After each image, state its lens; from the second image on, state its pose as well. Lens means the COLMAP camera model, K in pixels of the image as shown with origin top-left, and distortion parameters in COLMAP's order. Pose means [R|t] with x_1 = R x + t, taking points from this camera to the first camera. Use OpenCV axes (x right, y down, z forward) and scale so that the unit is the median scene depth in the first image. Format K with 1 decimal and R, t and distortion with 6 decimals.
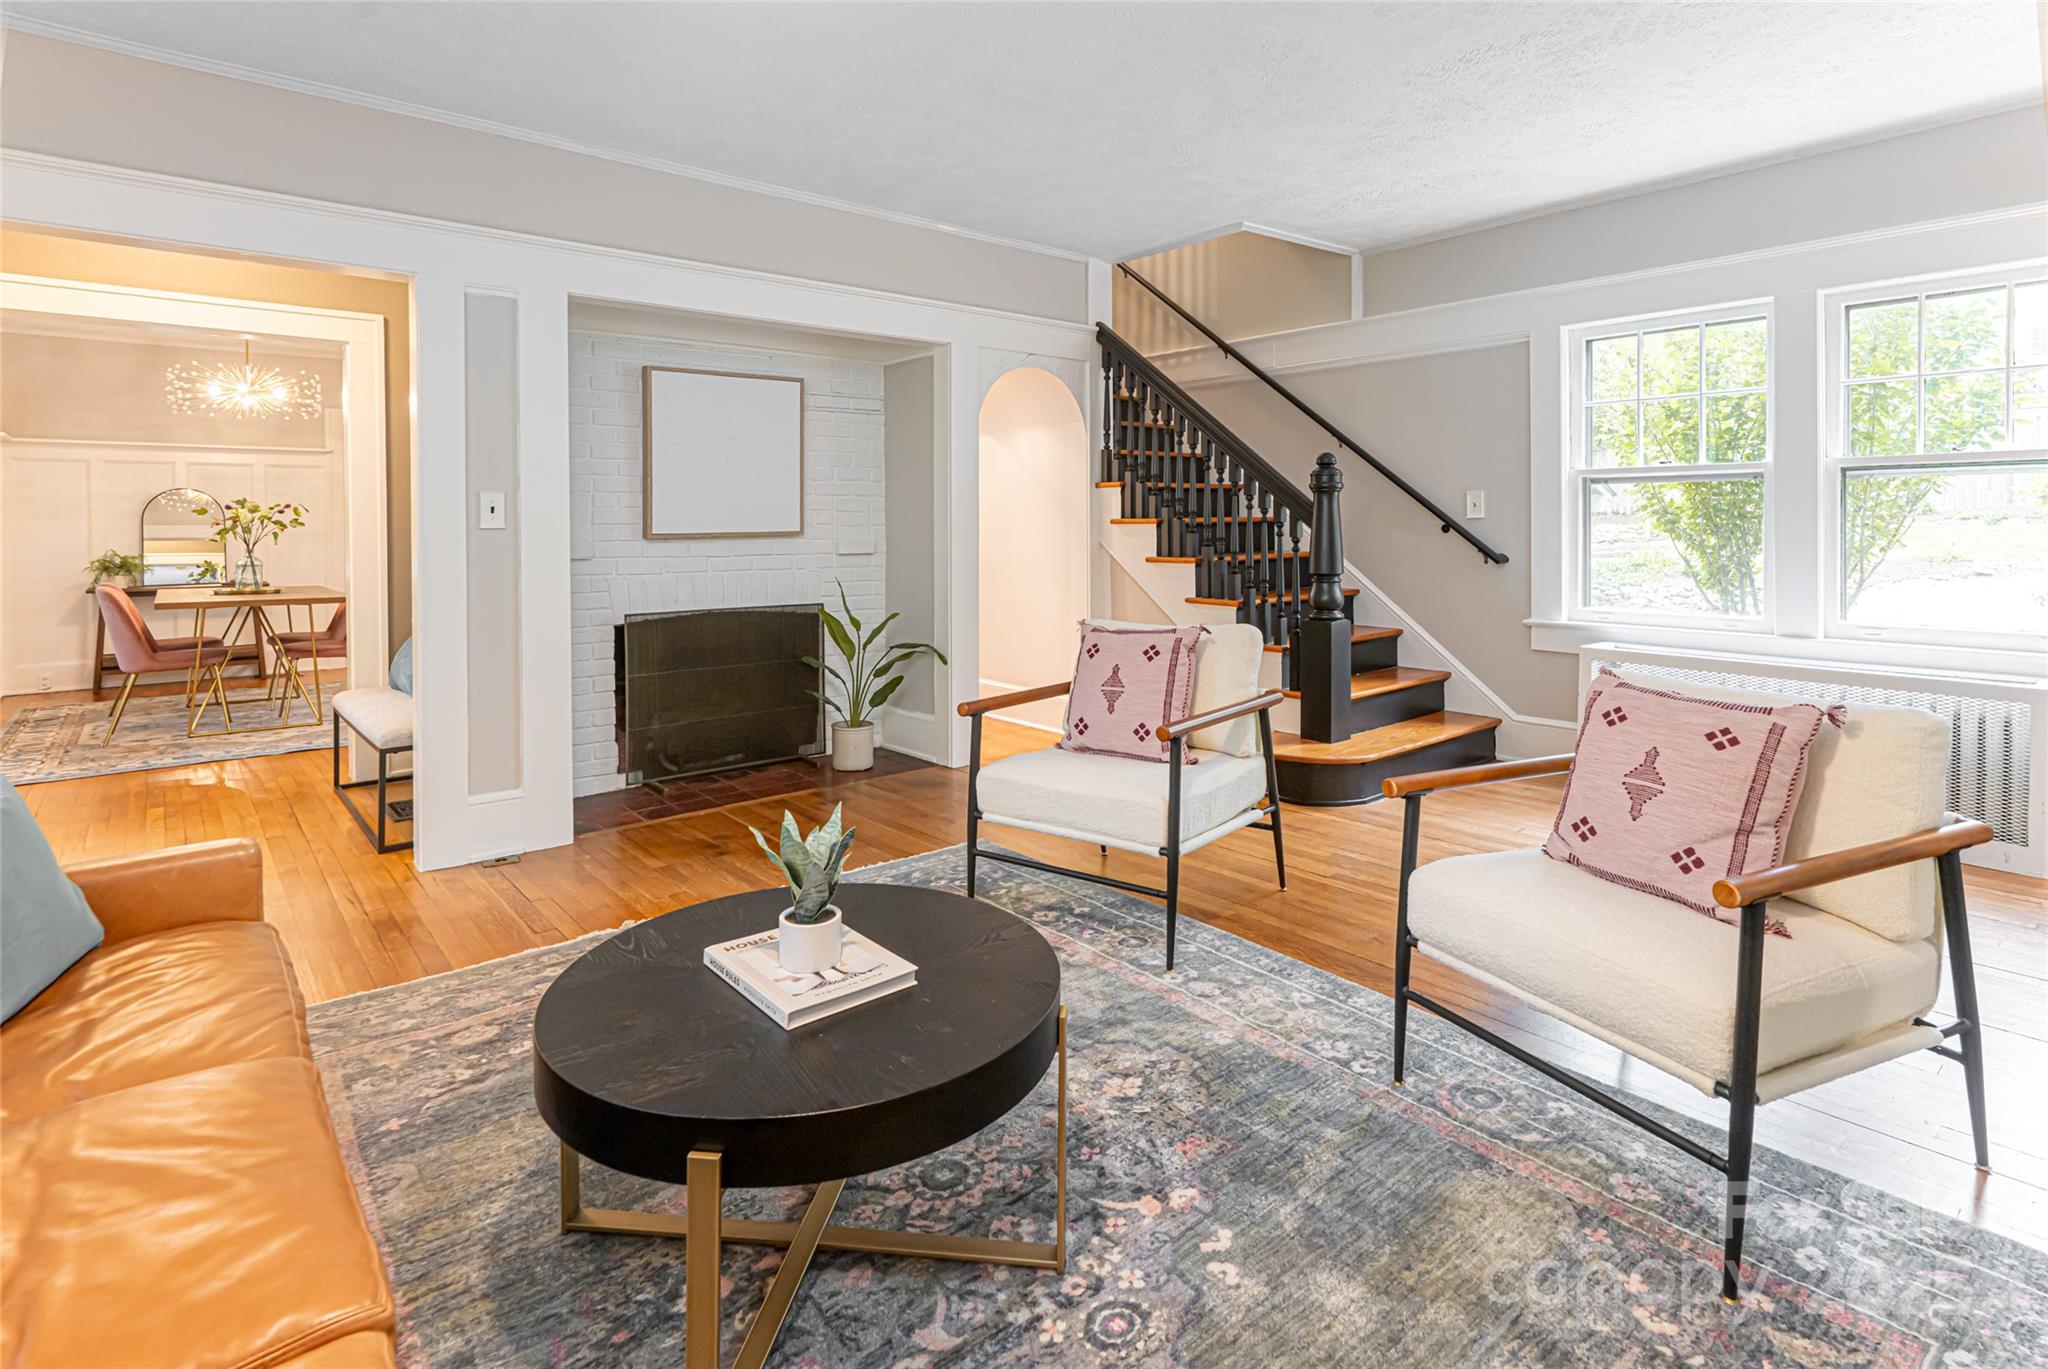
lens RADIAL K [[998.1, 0, 1024.0], [0, 998.1, 684.5], [0, 0, 1]] dist [-0.000635, -0.000027]
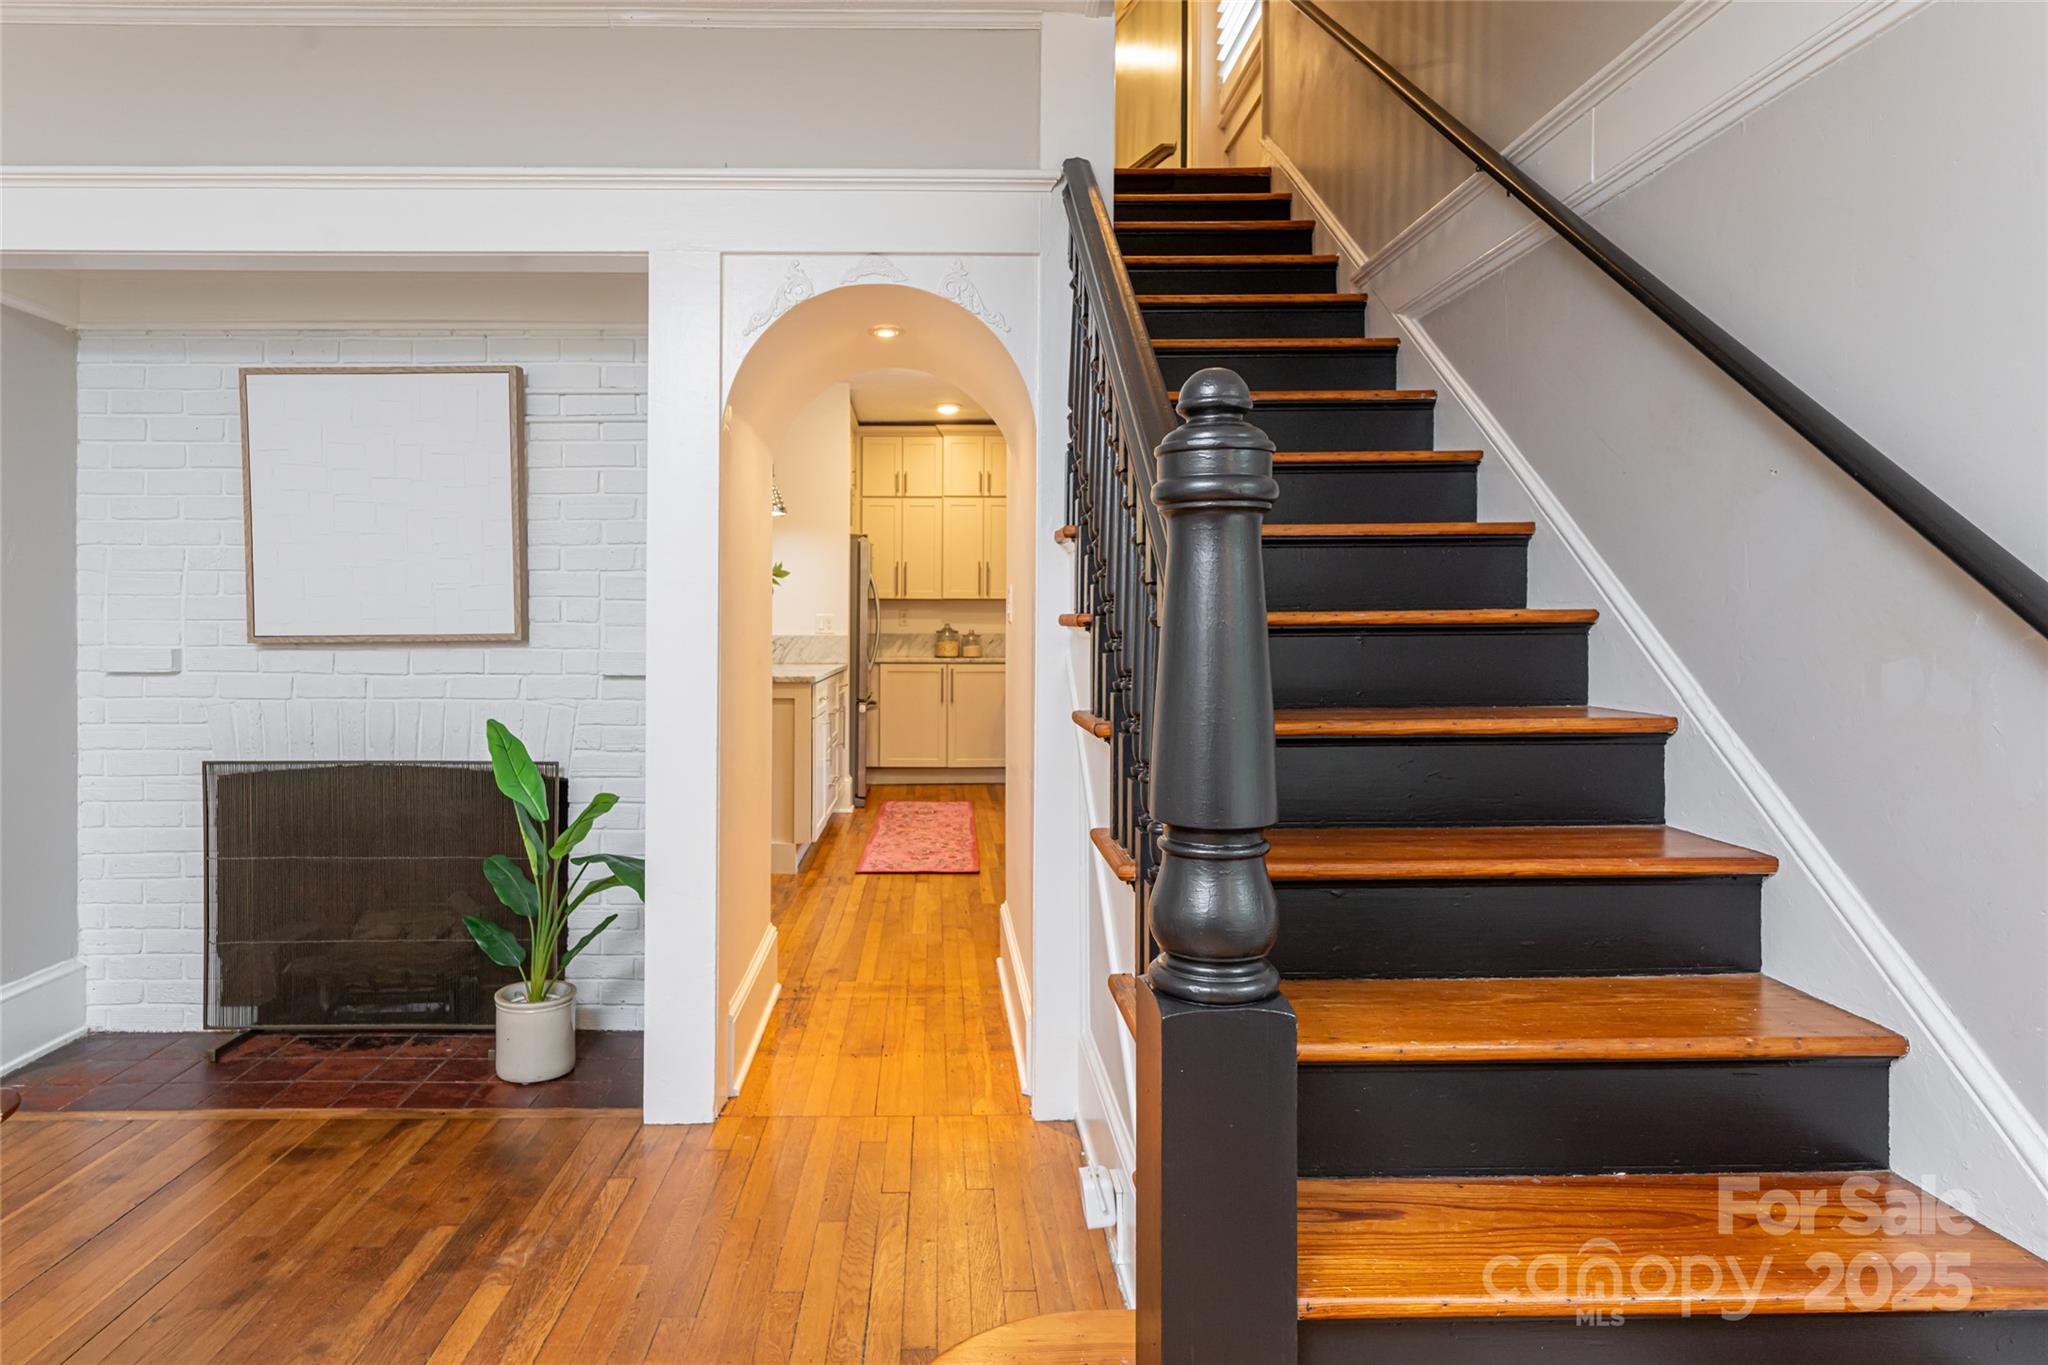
lens RADIAL K [[1152.8, 0, 953.9], [0, 1152.8, 680.1], [0, 0, 1]] dist [-0.000155, -0.000018]
pose [[0.764372, 0.039364, -0.643573, 0.416284], [-0.110378, 0.991389, -0.070457, -0.115698], [0.635257, 0.124891, 0.762135, 0.710507]]
